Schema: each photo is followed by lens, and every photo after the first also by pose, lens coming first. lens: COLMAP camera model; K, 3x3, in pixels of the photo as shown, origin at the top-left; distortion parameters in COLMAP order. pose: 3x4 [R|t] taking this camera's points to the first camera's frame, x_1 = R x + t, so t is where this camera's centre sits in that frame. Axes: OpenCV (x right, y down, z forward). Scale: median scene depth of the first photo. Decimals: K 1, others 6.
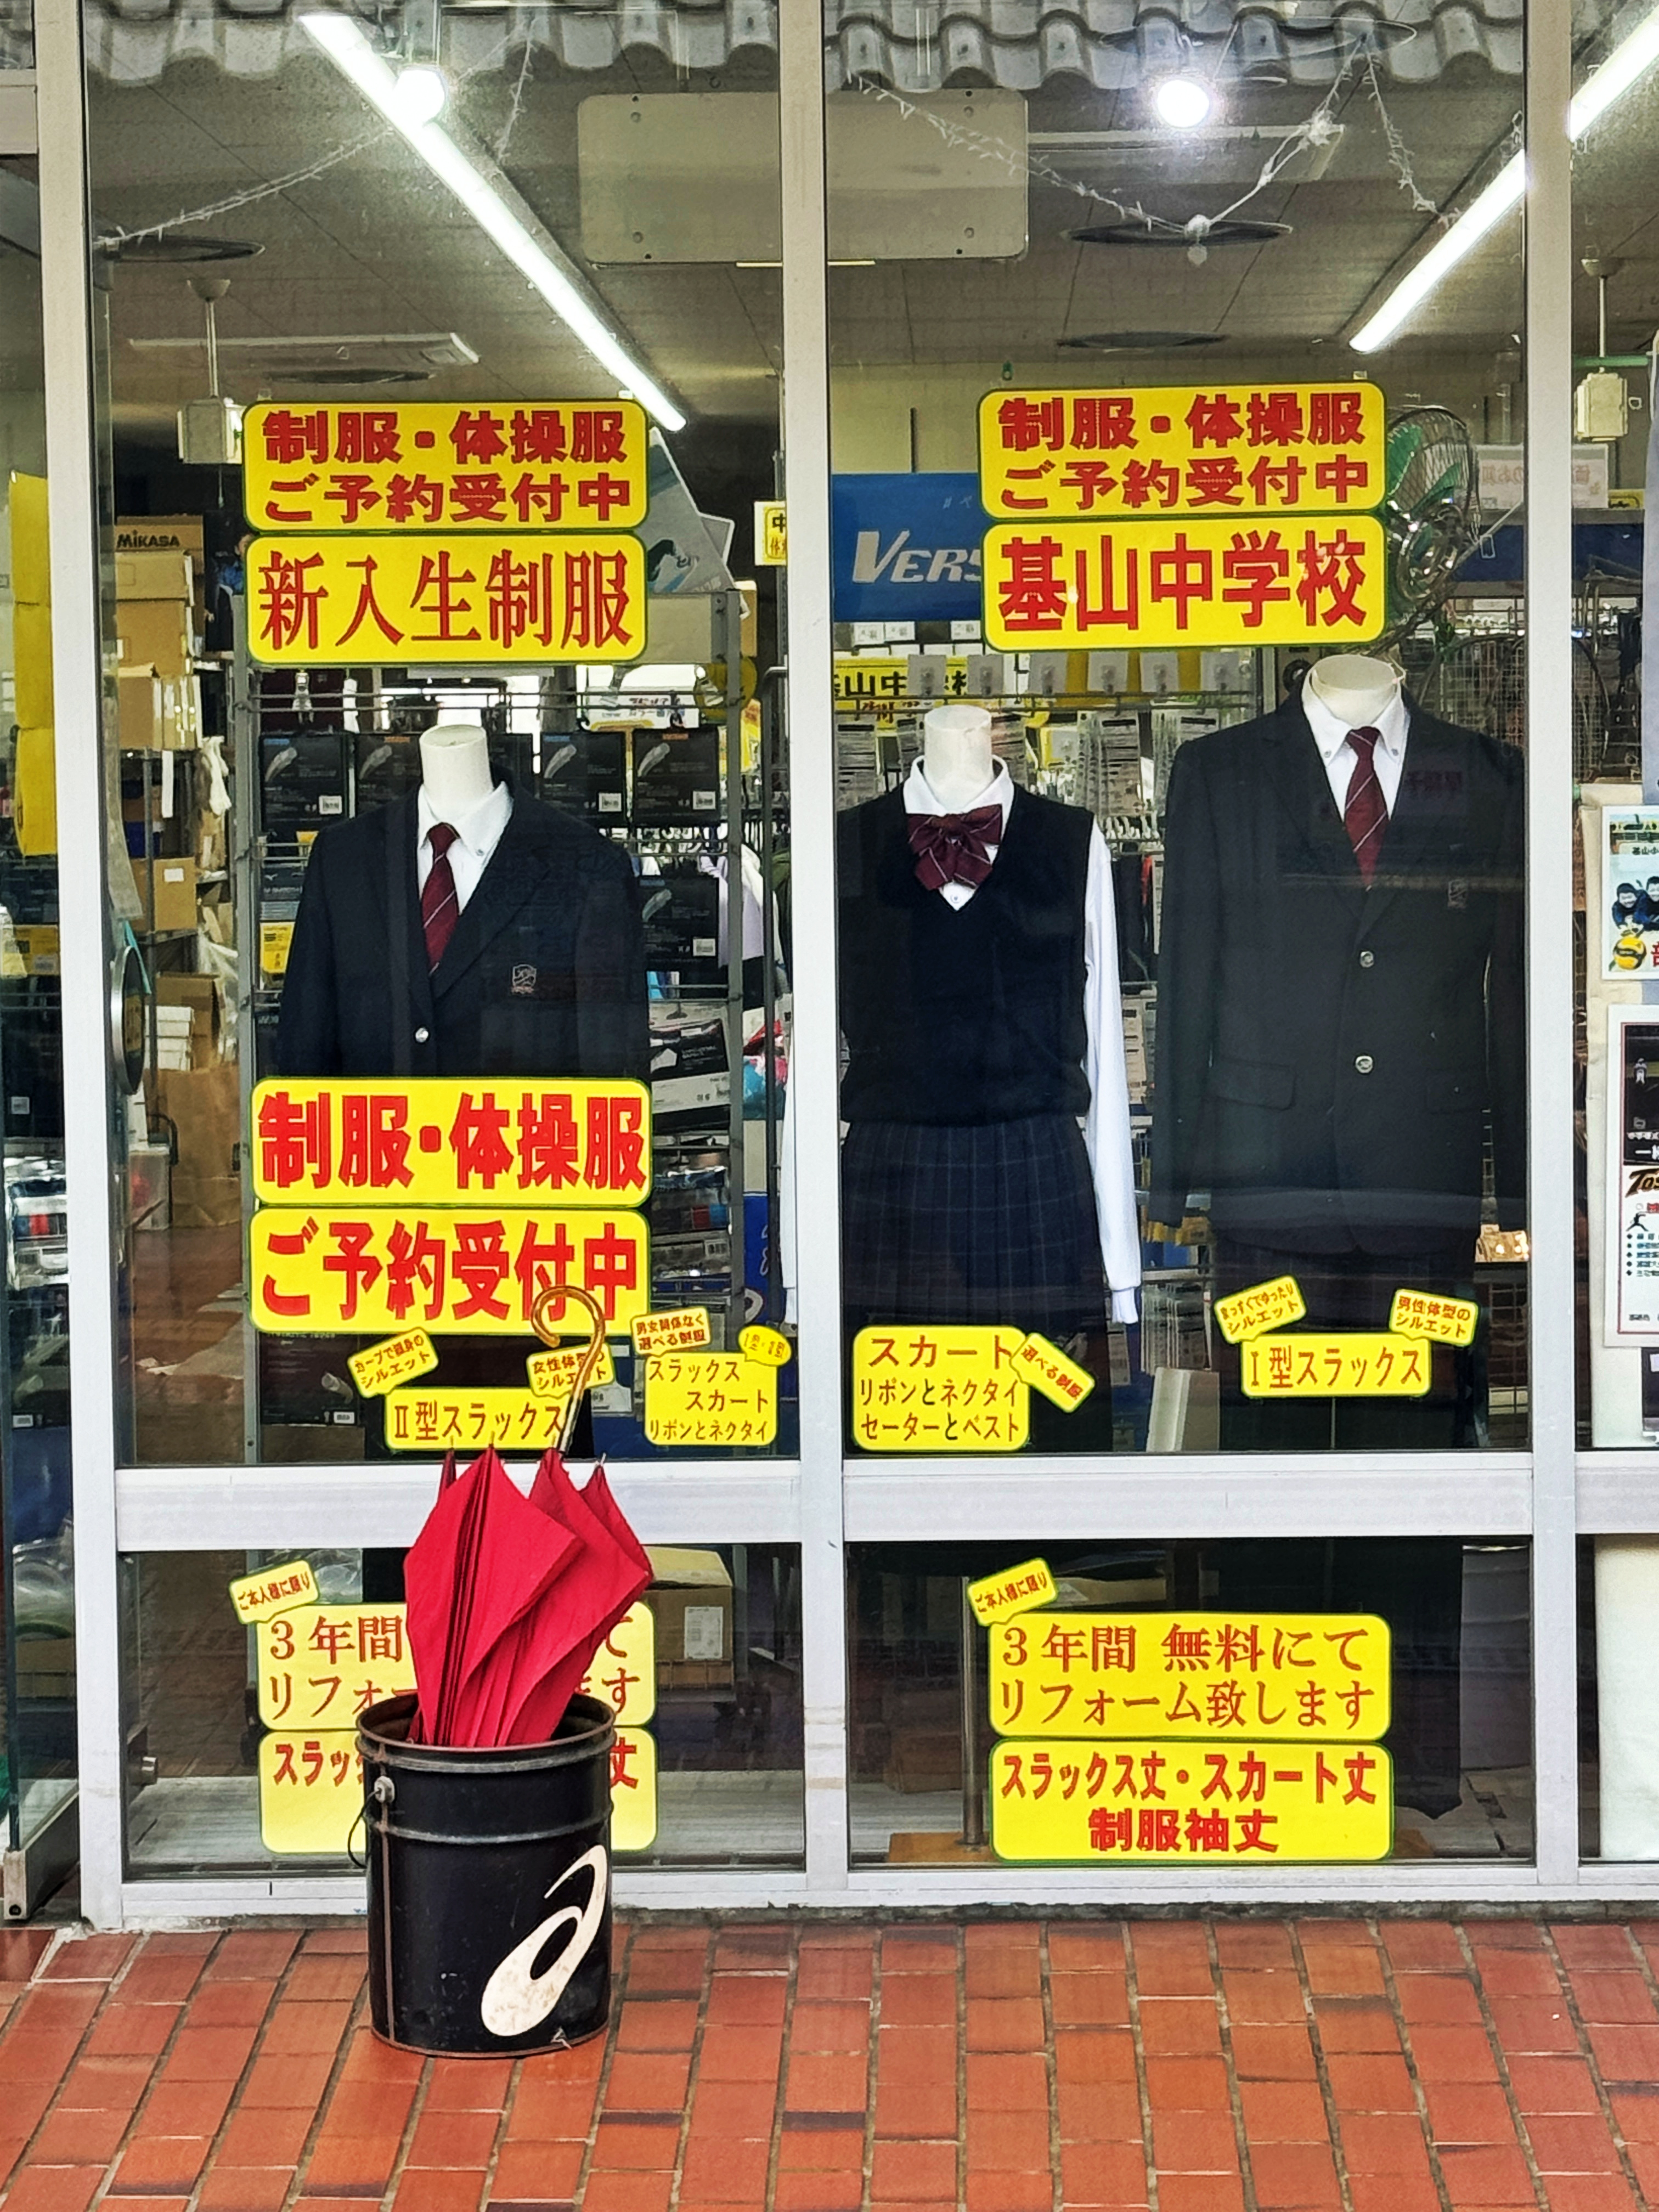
lens RADIAL K [[5173.4, 0, 829.6], [0, 5173.4, 1109.8], [0, 0, 1]] dist [0.027902, 0.000000]
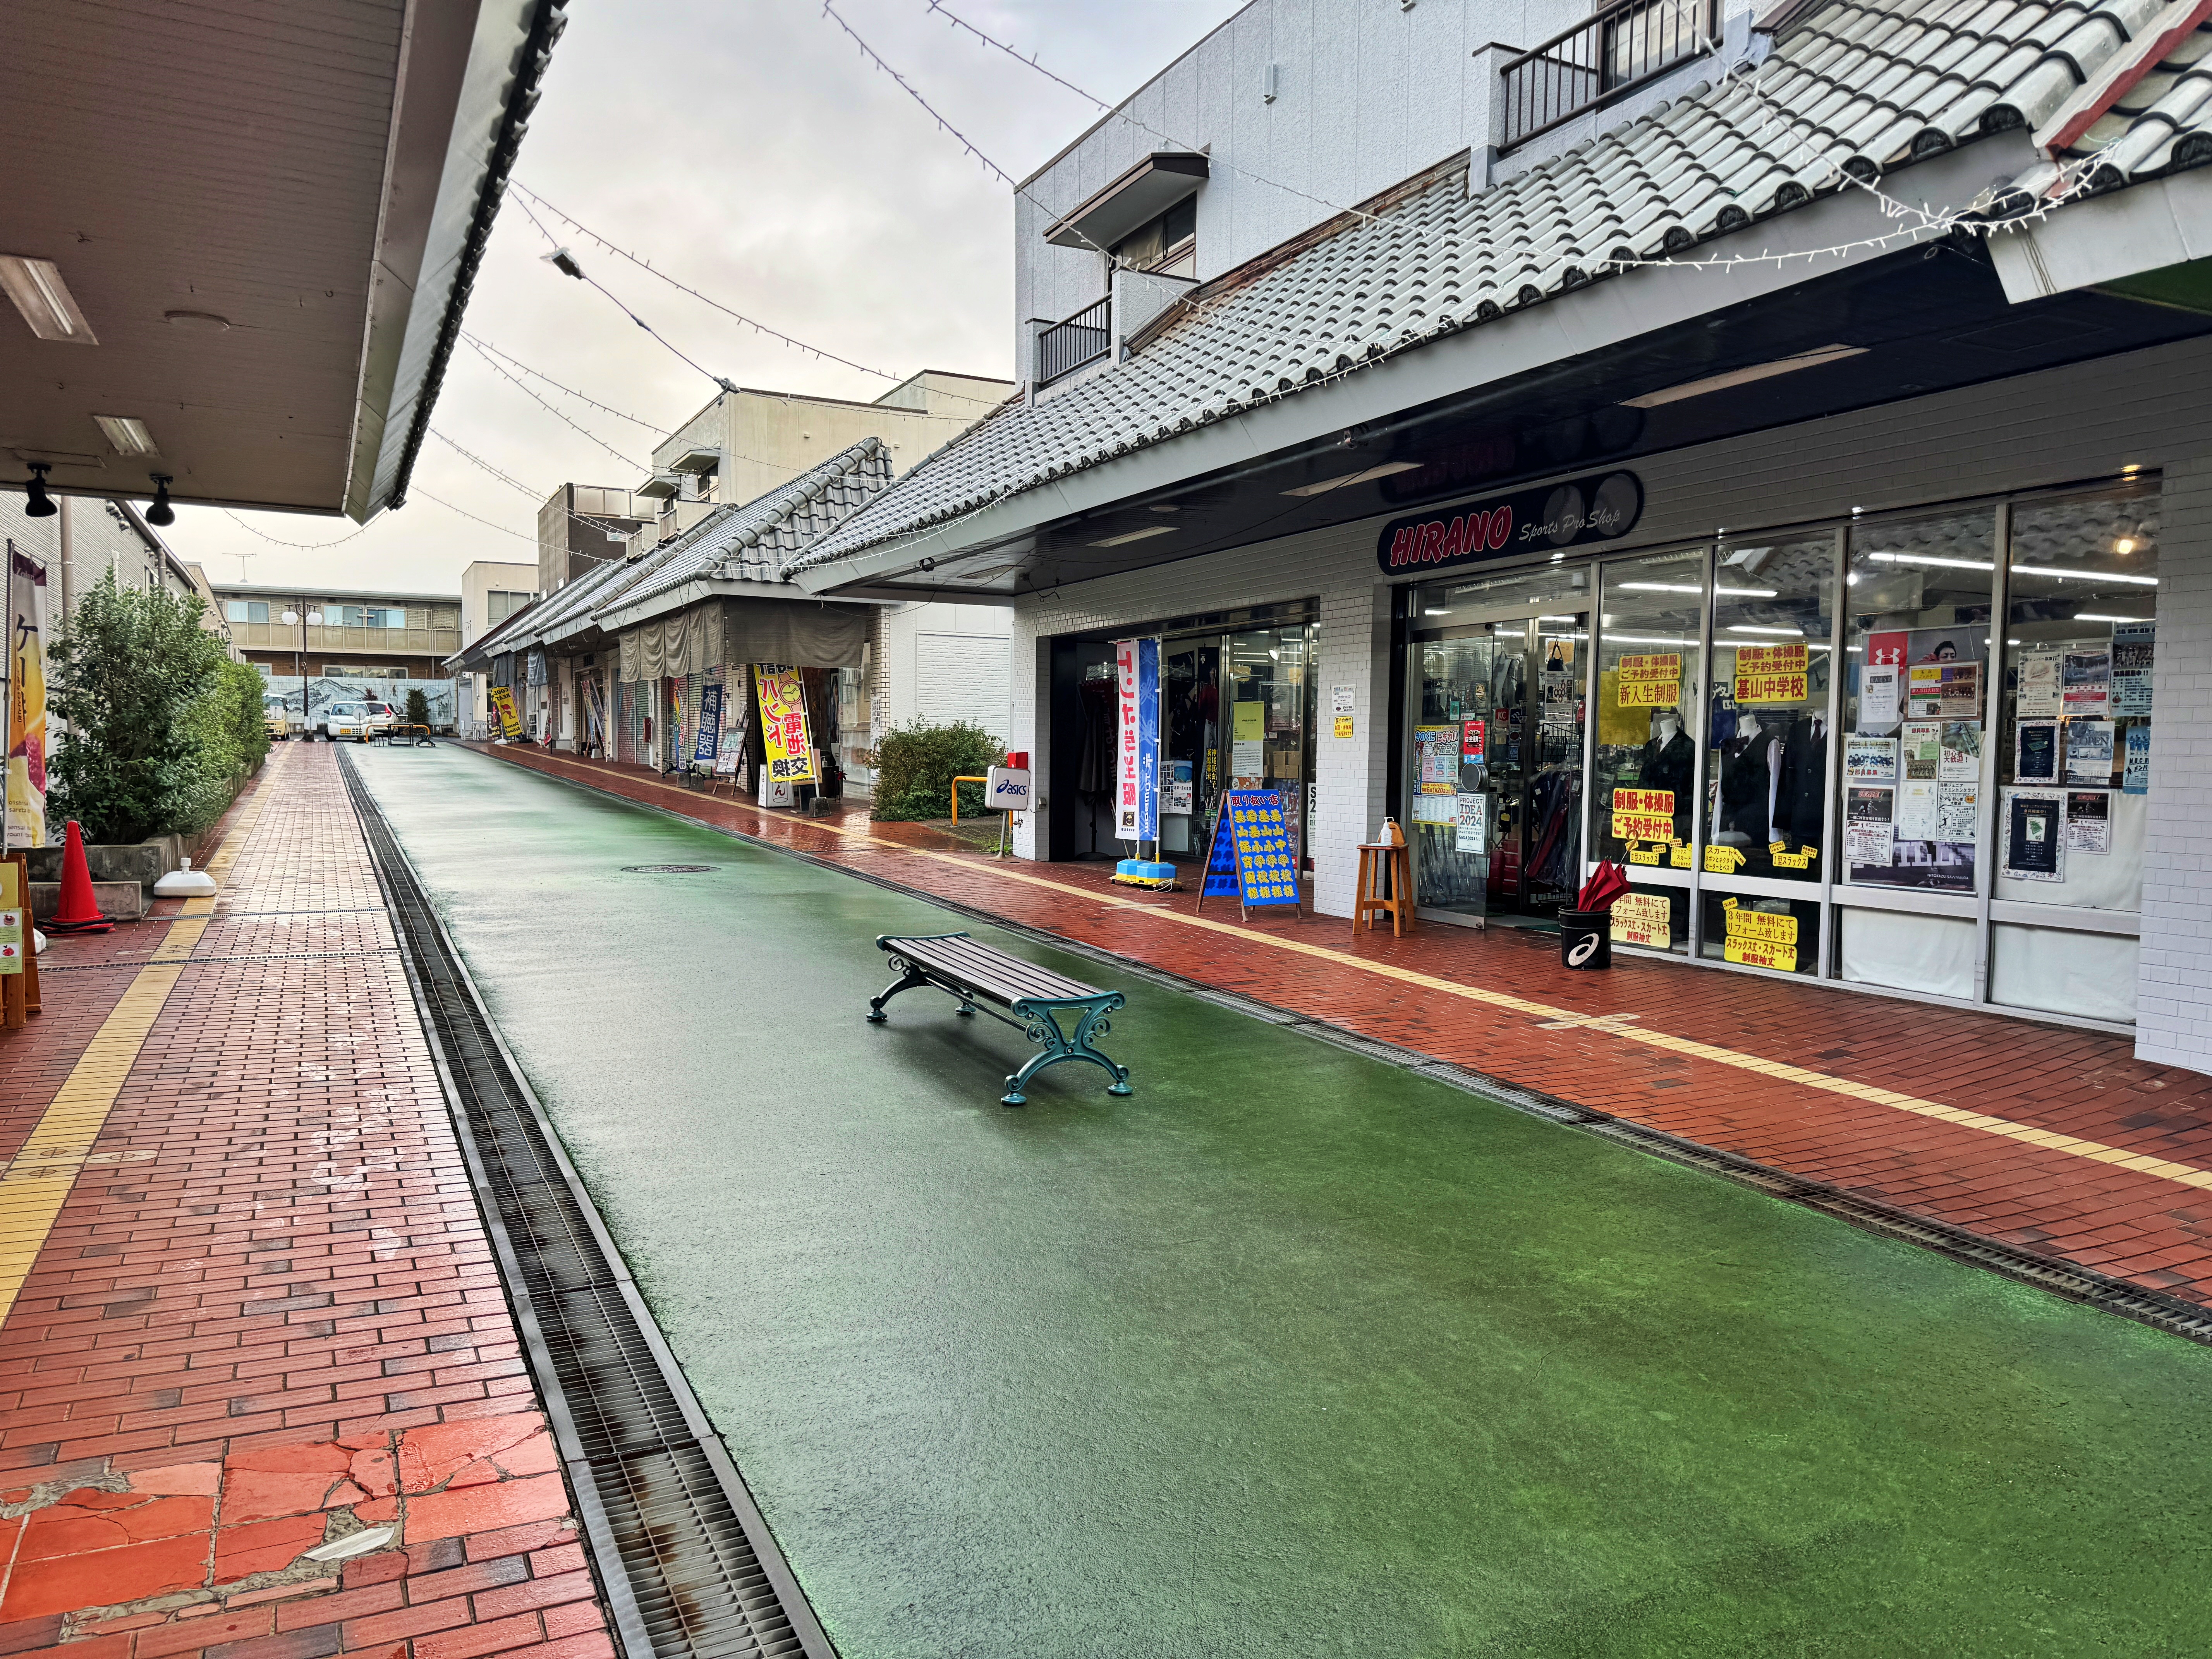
lens RADIAL K [[1559.9, 0, 1102.6], [0, 1559.9, 826.5], [0, 0, 1]] dist [0.009917, -0.016245]
pose [[0.458822, 0.061956, -0.886365, 1.028186], [-0.056051, 0.997597, 0.040716, -0.002288], [0.886758, 0.031000, 0.461193, -0.161263]]
